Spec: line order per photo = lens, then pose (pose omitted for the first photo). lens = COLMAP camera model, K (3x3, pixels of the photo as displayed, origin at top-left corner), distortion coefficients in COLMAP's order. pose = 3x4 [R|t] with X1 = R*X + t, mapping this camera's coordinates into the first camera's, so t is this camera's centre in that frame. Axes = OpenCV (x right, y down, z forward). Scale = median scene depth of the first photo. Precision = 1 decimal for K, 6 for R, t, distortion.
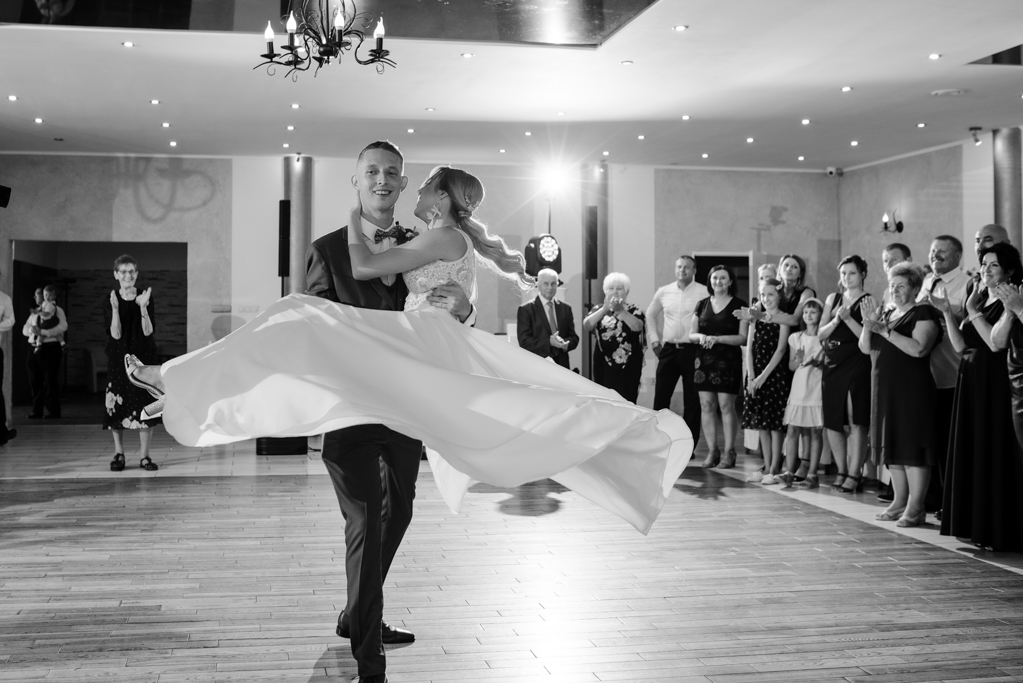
lens RADIAL K [[1073.8, 0, 481.8], [0, 1073.8, 282.2], [0, 0, 1]] dist [-0.027929, 0.015826]
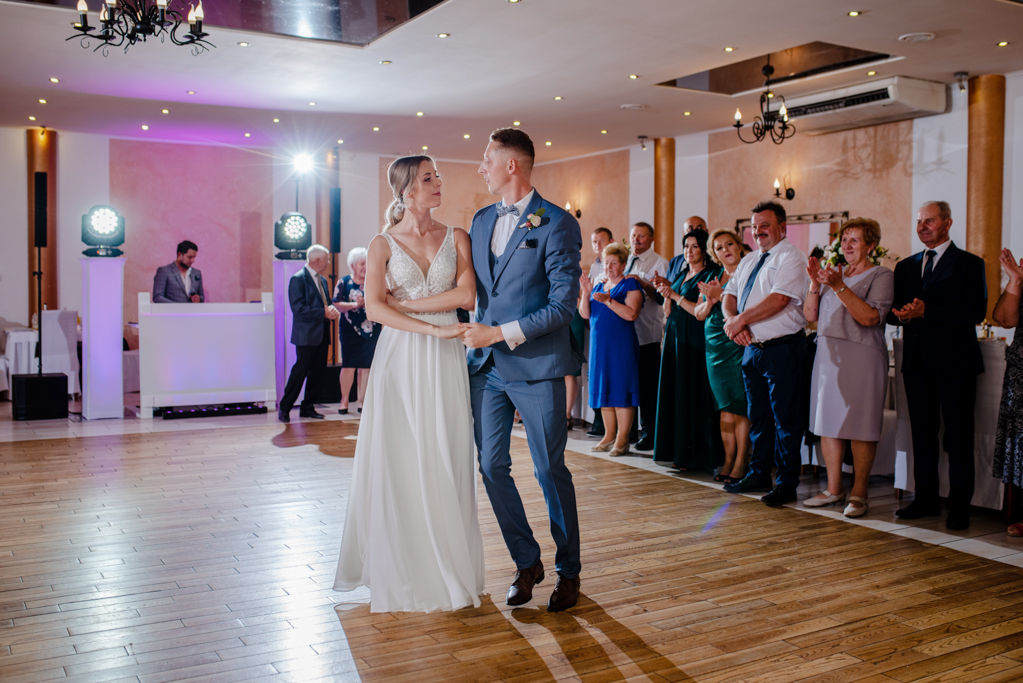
lens RADIAL K [[929.6, 0, 506.2], [0, 929.6, 308.9], [0, 0, 1]] dist [-0.052635, 0.080394]
pose [[0.945383, -0.005680, 0.325913, -0.070246], [-0.012894, 0.998414, 0.054801, -0.000423], [-0.325707, -0.056010, 0.943810, 0.025329]]
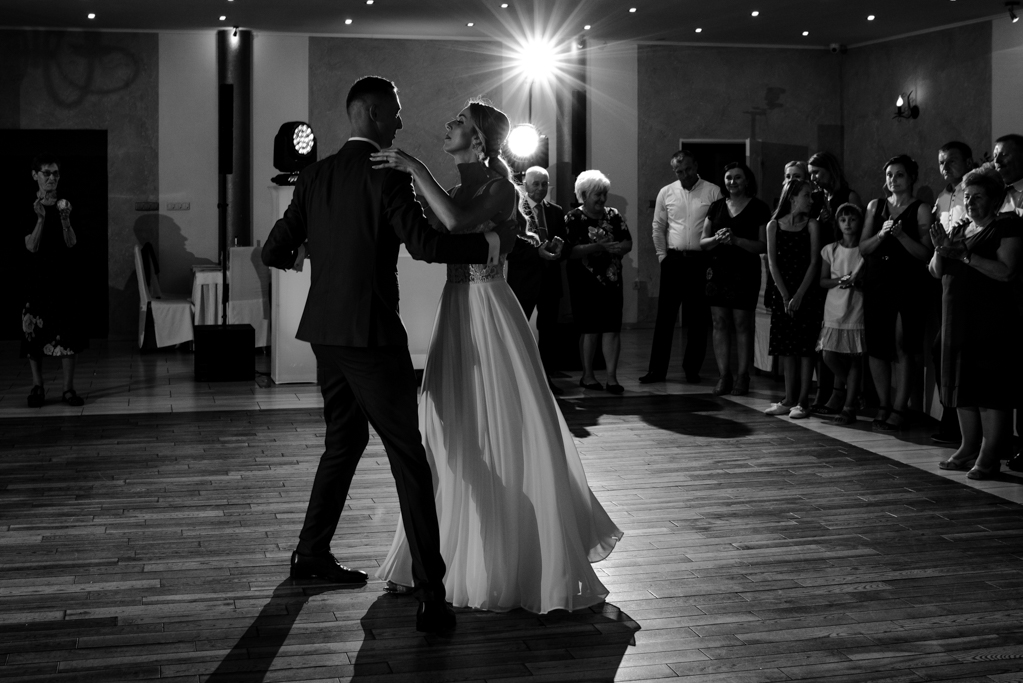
lens RADIAL K [[1166.3, 0, 446.8], [0, 1166.3, 207.5], [0, 0, 1]] dist [-0.033818, 0.008331]
pose [[0.999560, -0.000784, 0.029651, -0.049738], [-0.000425, 0.999170, 0.040742, -0.022449], [-0.029659, -0.040736, 0.998730, 0.090896]]
